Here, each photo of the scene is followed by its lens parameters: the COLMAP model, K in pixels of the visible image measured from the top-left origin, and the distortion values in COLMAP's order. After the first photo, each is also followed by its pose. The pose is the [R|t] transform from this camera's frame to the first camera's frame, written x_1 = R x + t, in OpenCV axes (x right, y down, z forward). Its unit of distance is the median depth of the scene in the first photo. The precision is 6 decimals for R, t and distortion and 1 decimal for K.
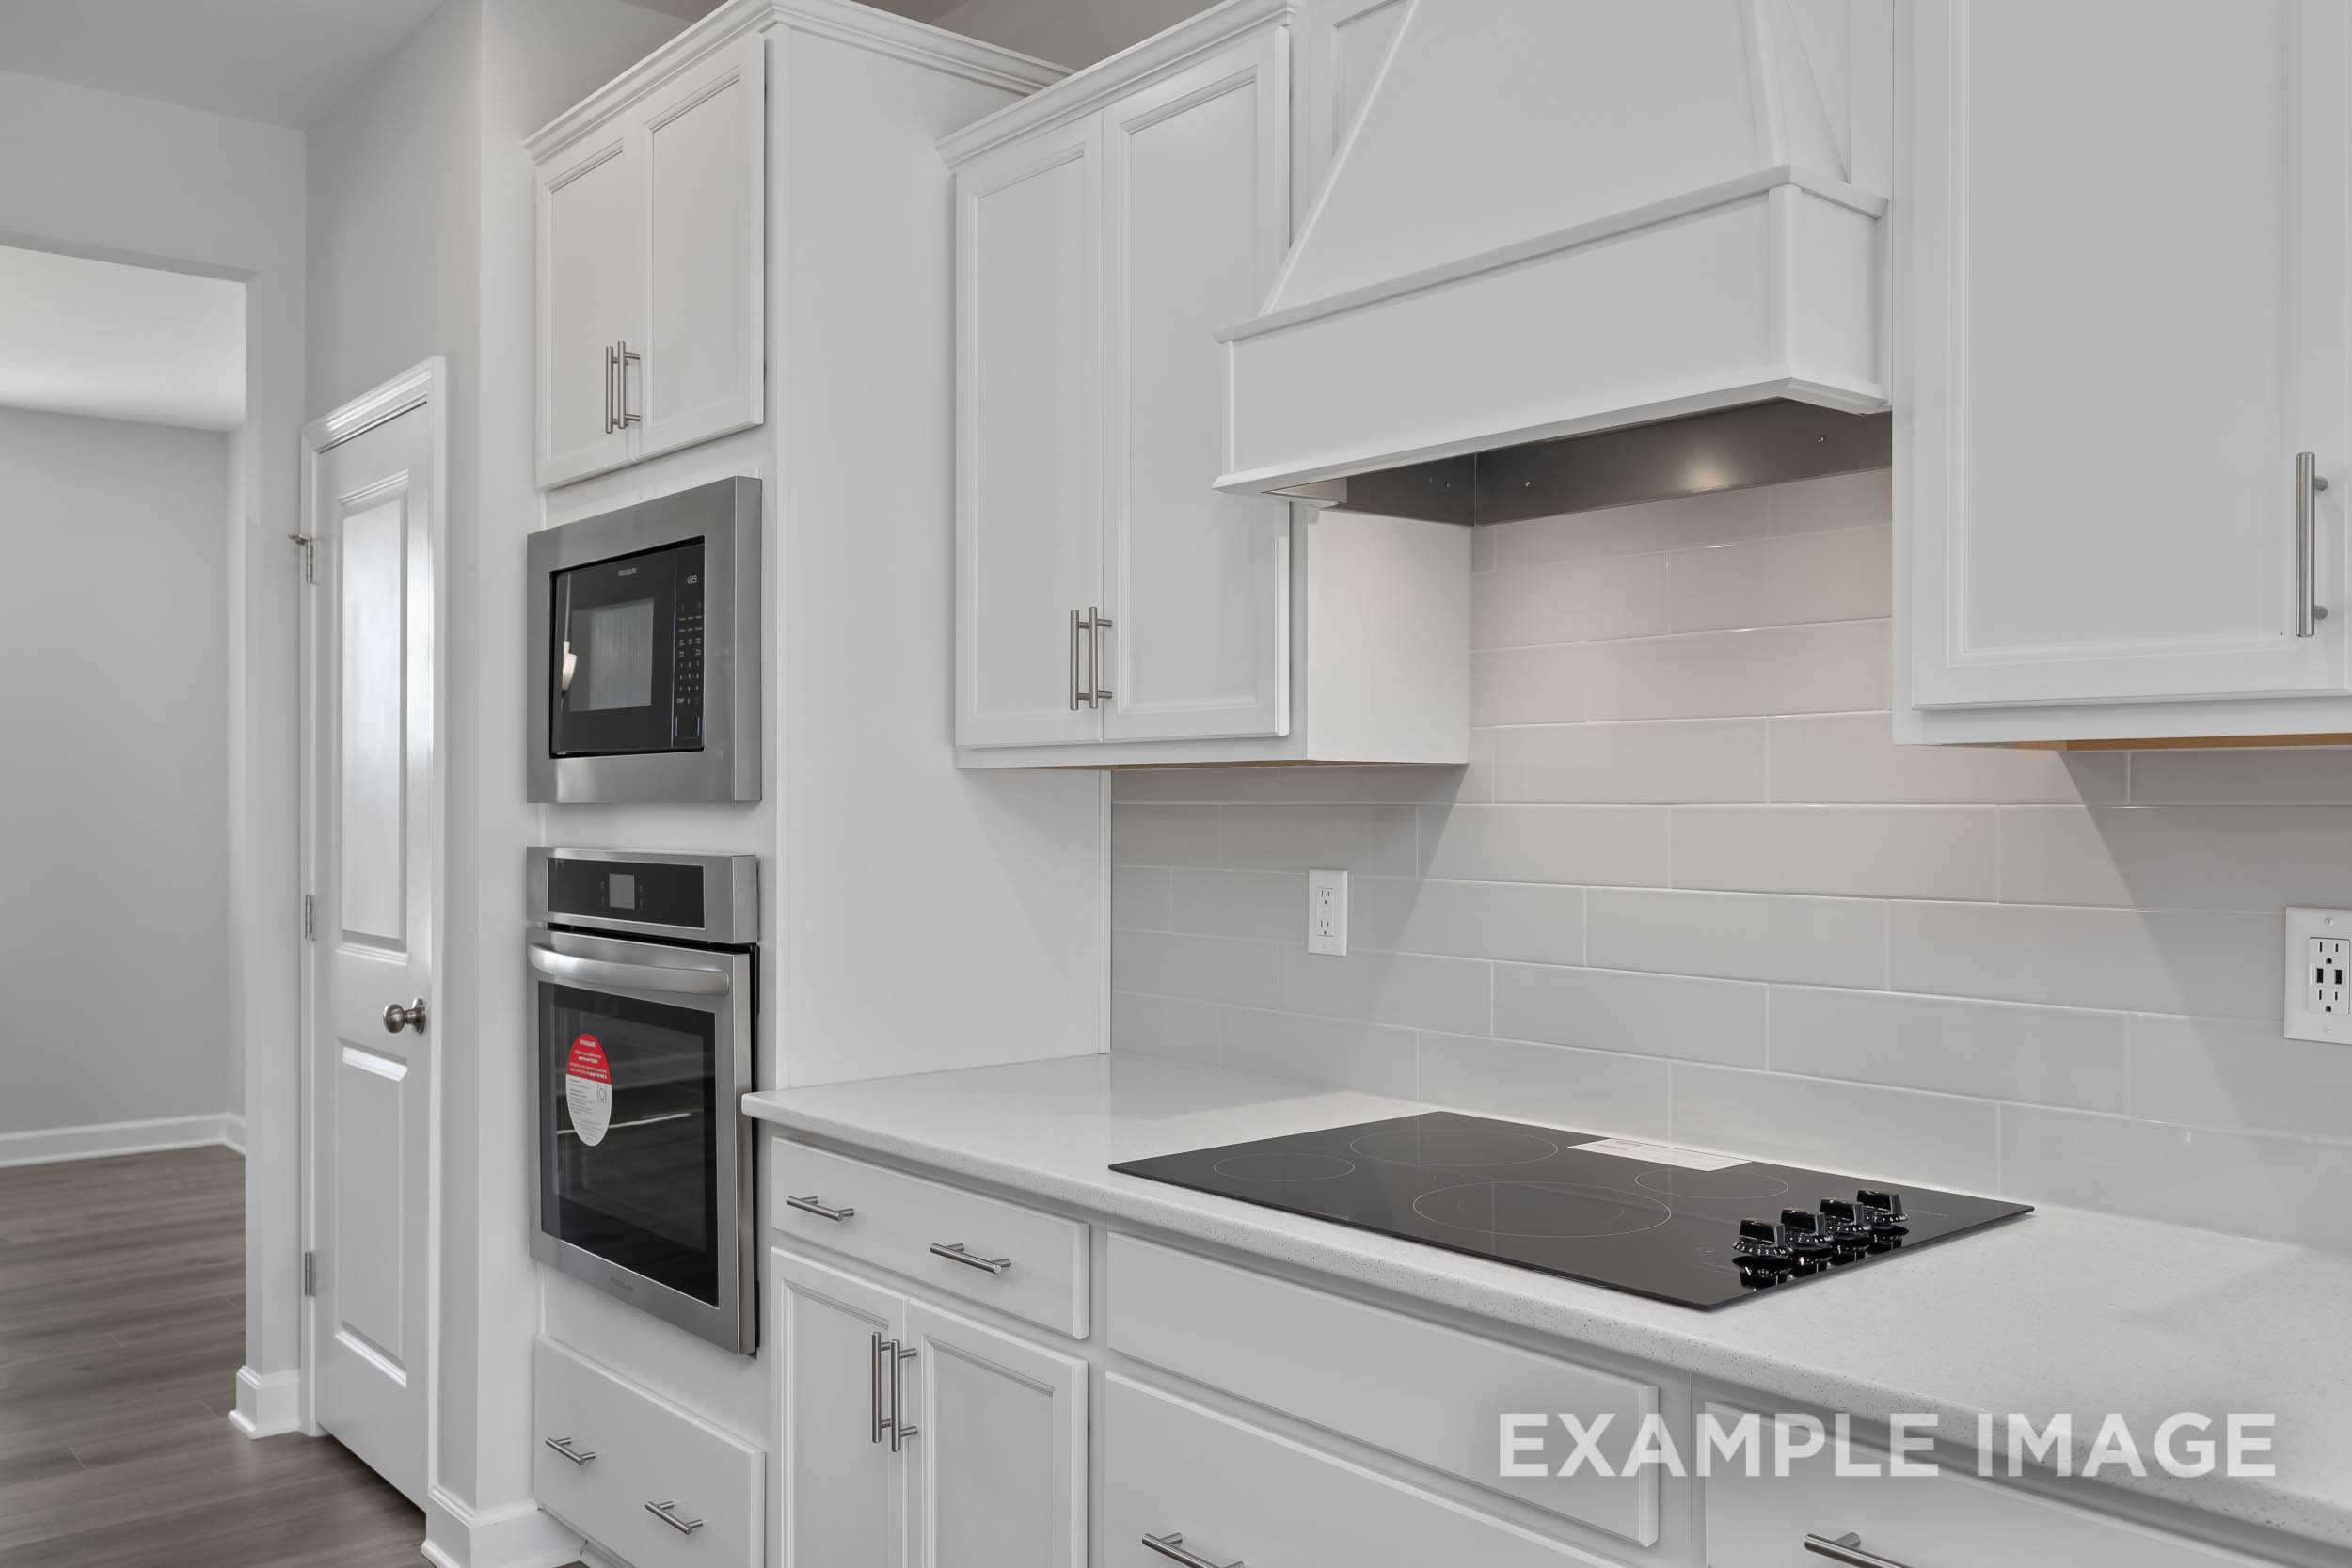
lens RADIAL K [[1907.0, 0, 1177.2], [0, 1907.0, 801.2], [0, 0, 1]] dist [-0.015746, 0.000455]
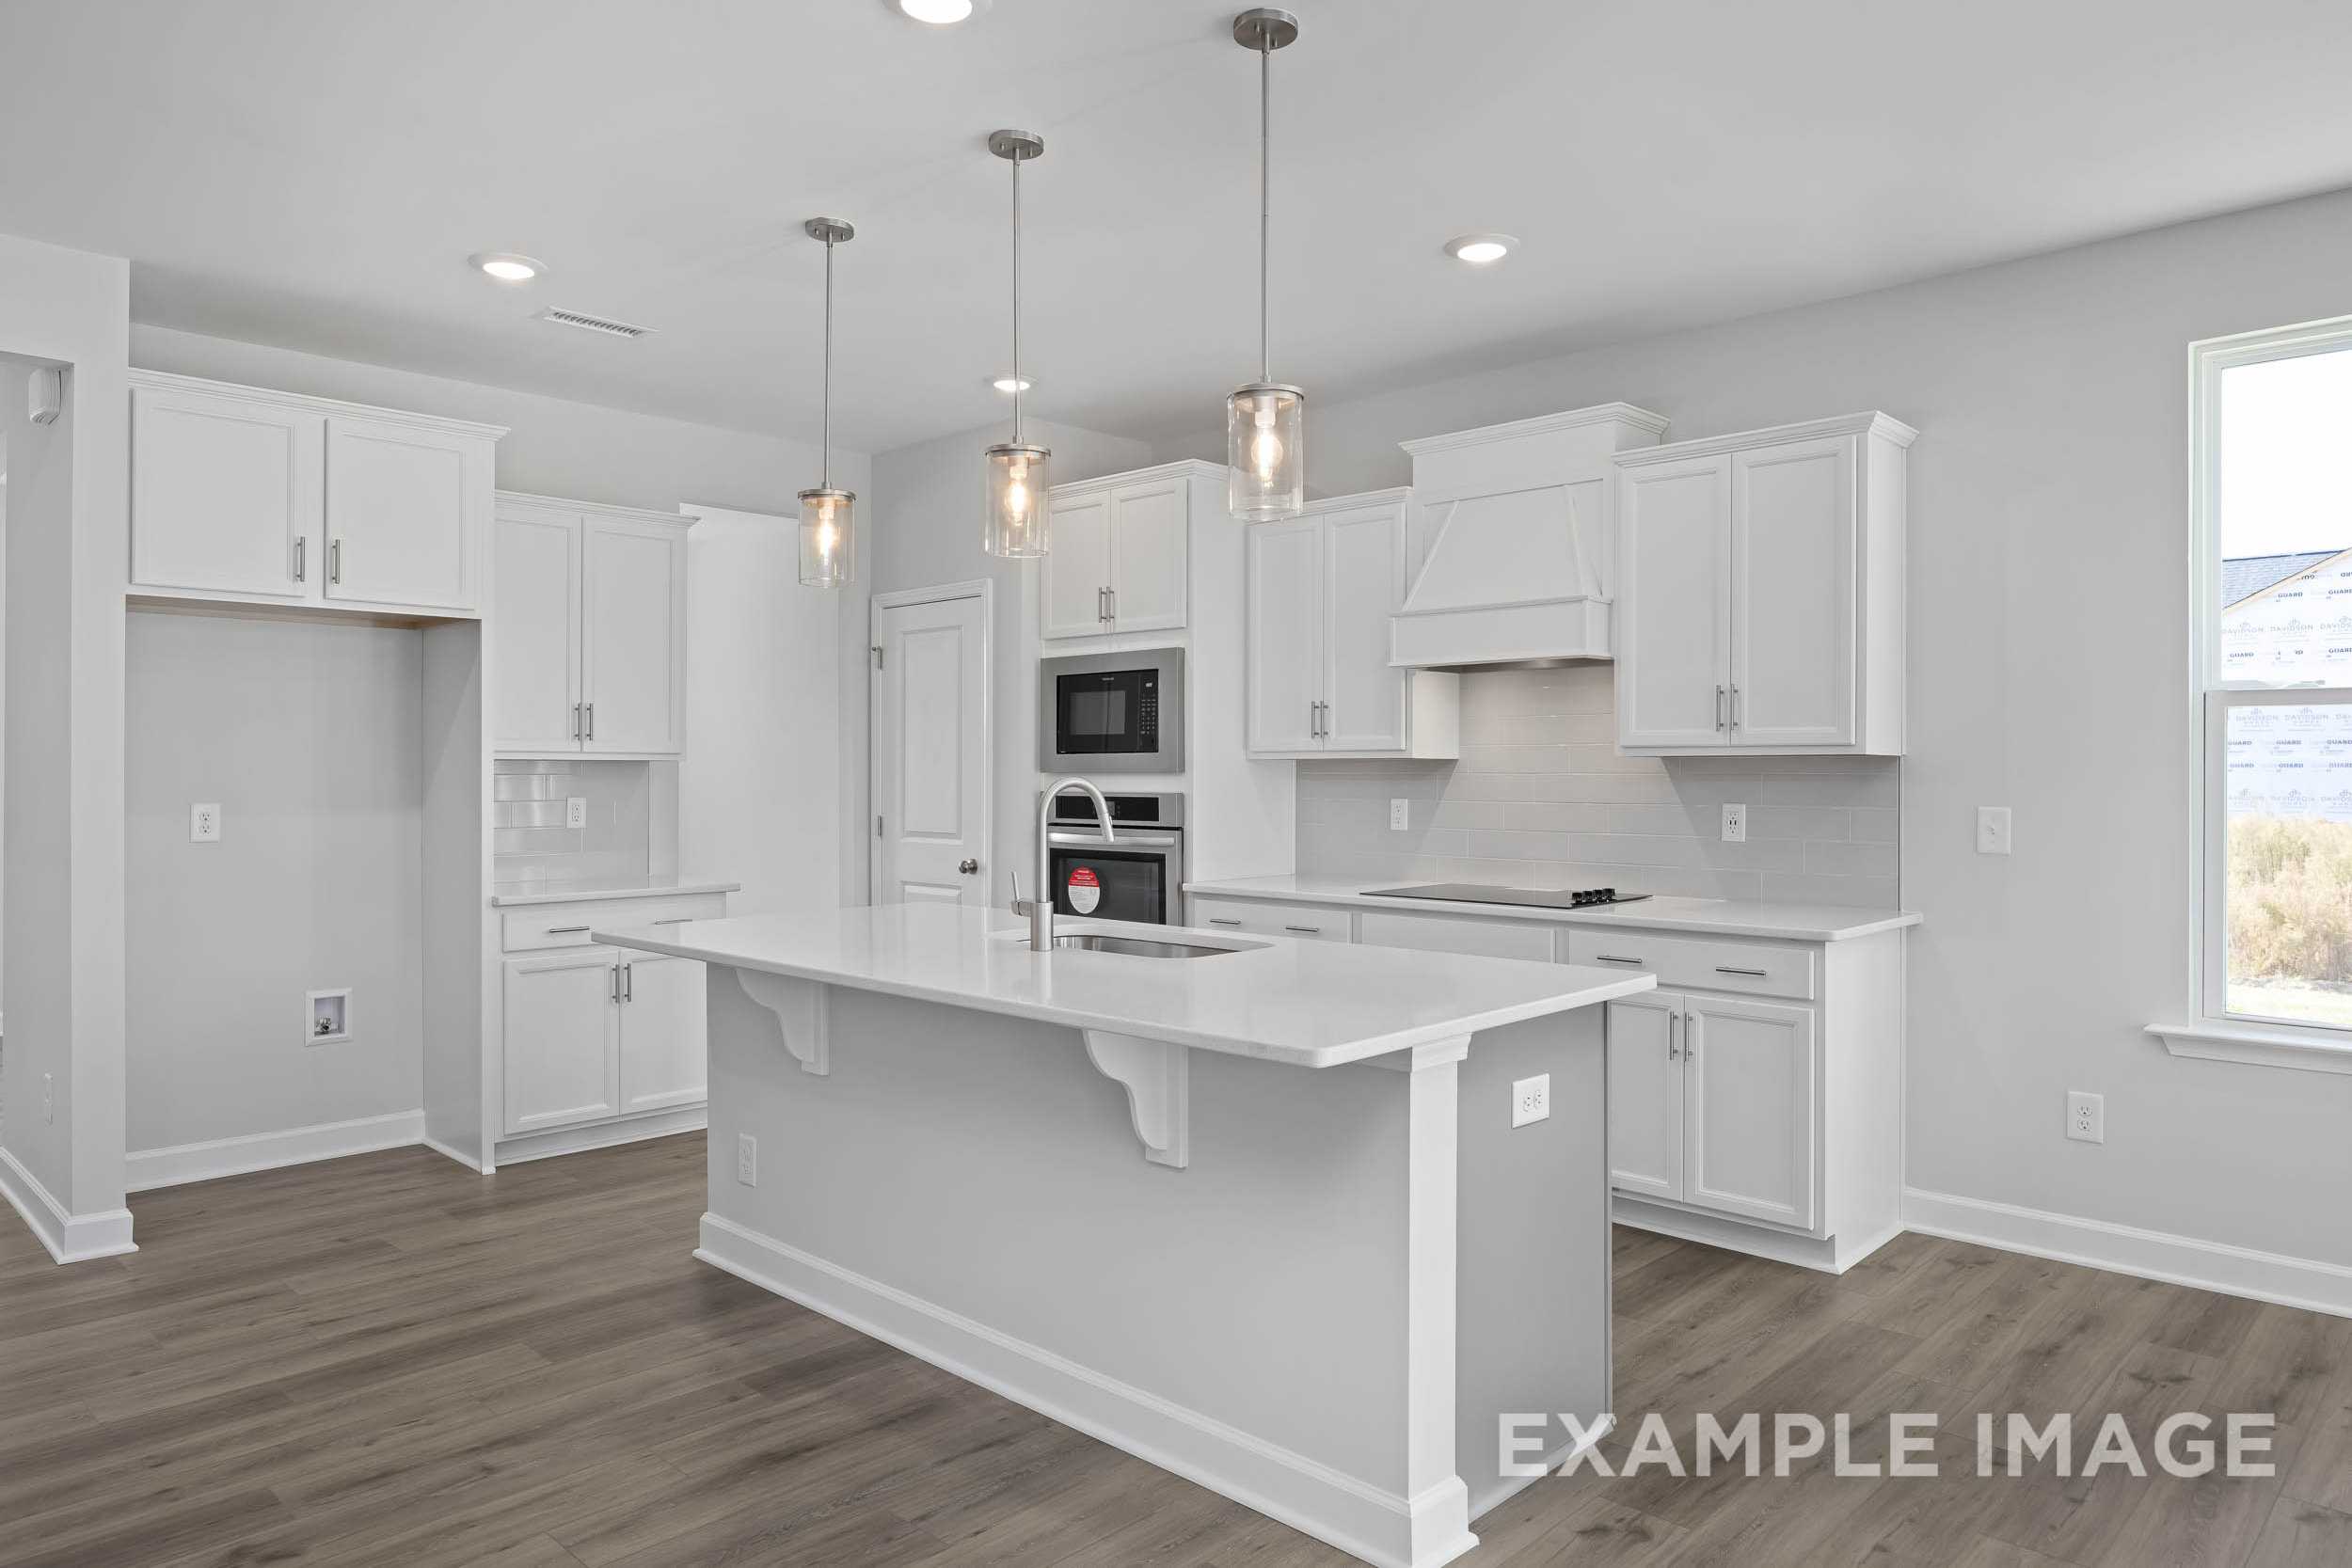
lens RADIAL K [[1514.2, 0, 1161.5], [0, 1514.2, 769.6], [0, 0, 1]] dist [-0.011221, -0.000852]
pose [[0.994987, 0.001072, 0.100002, -0.456378], [-0.001127, 0.999999, 0.000500, -0.004350], [-0.100002, -0.000610, 0.994987, -1.051726]]
